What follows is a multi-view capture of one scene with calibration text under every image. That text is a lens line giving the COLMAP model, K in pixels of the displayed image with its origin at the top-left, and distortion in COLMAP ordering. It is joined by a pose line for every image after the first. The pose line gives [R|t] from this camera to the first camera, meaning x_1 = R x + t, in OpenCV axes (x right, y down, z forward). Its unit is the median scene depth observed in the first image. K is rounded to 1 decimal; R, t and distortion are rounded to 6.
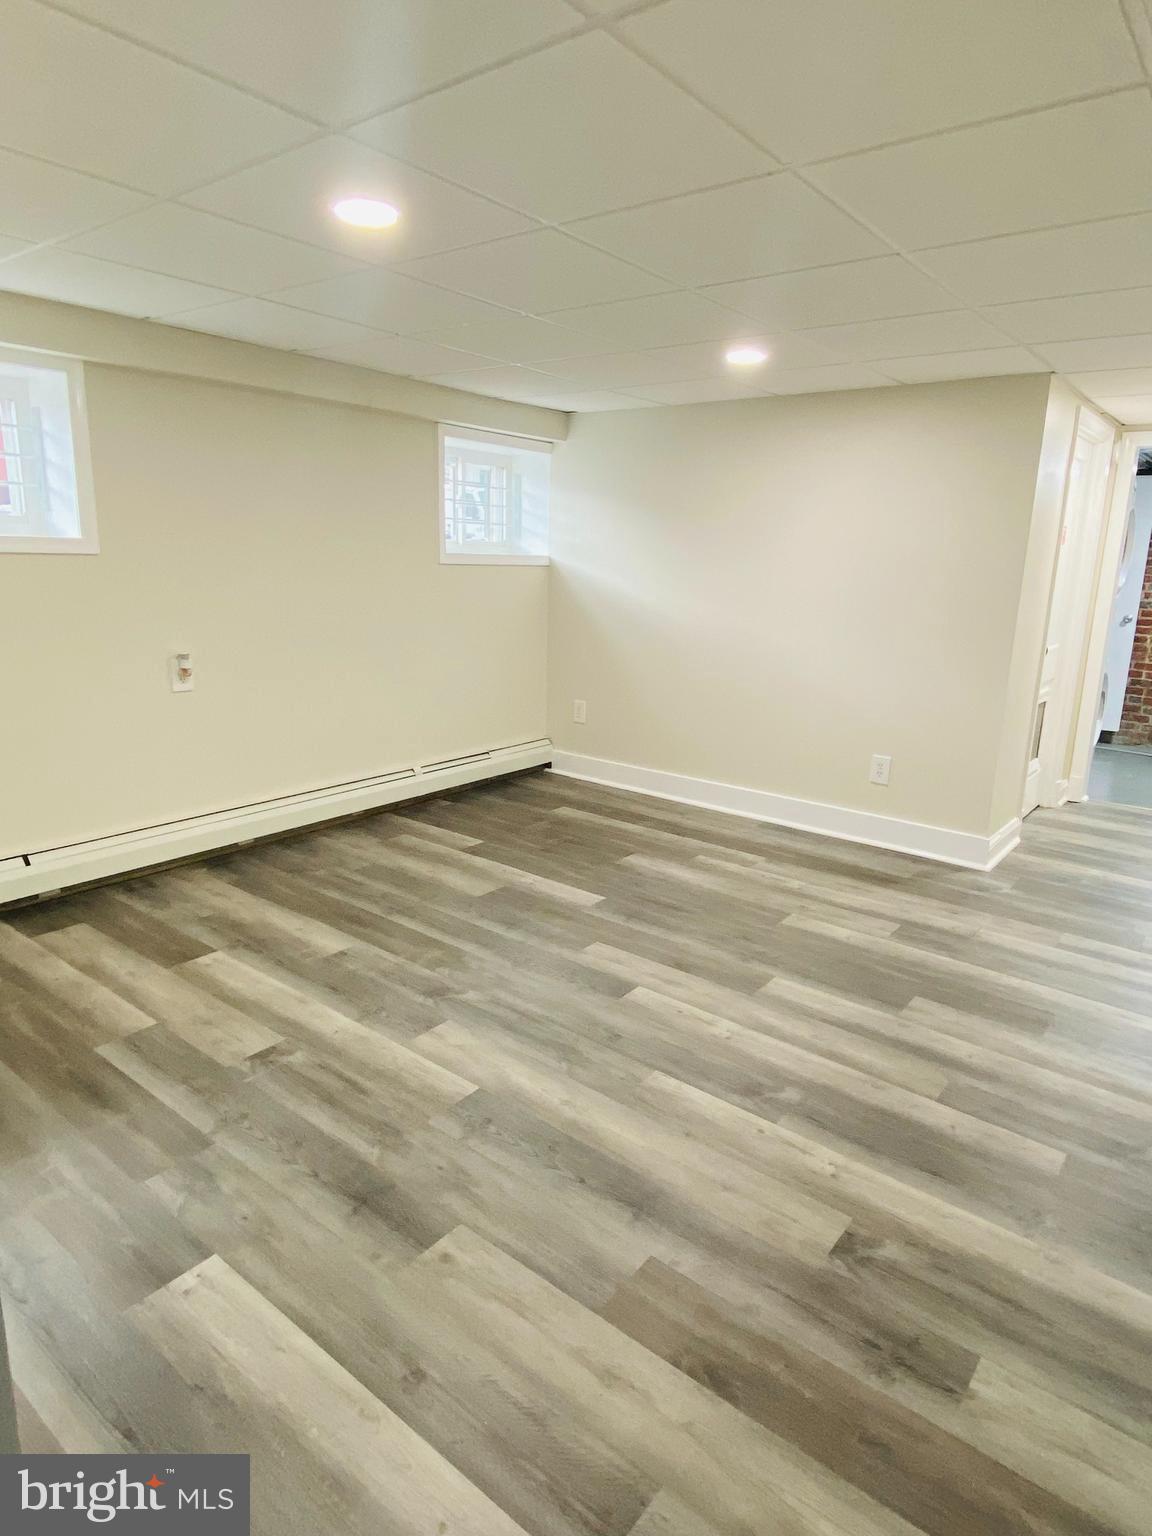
lens RADIAL K [[915.6, 0, 577.0], [0, 915.6, 766.9], [0, 0, 1]] dist [0.028579, -0.005566]
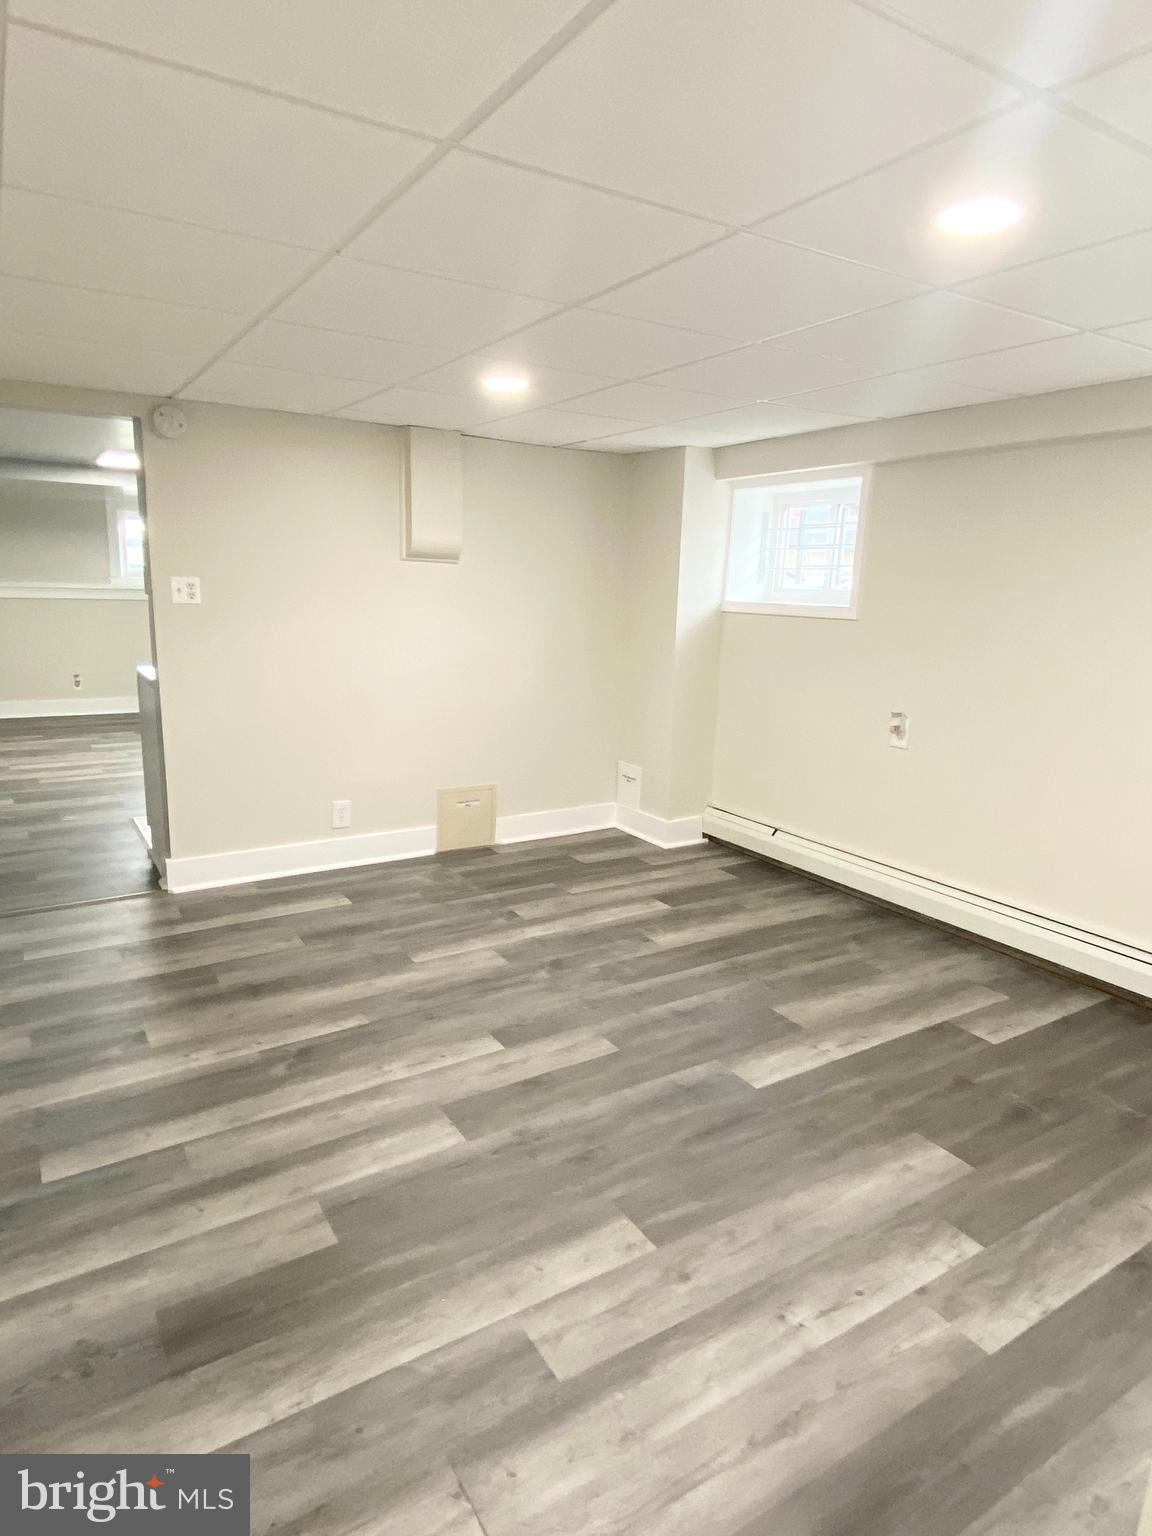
lens RADIAL K [[915.6, 0, 578.0], [0, 915.6, 768.7], [0, 0, 1]] dist [0.028579, -0.005566]
pose [[-0.347087, 0.150447, -0.925687, 0.812734], [-0.253634, 0.935208, 0.247095, -0.266804], [0.902884, 0.320550, -0.286440, 1.144109]]
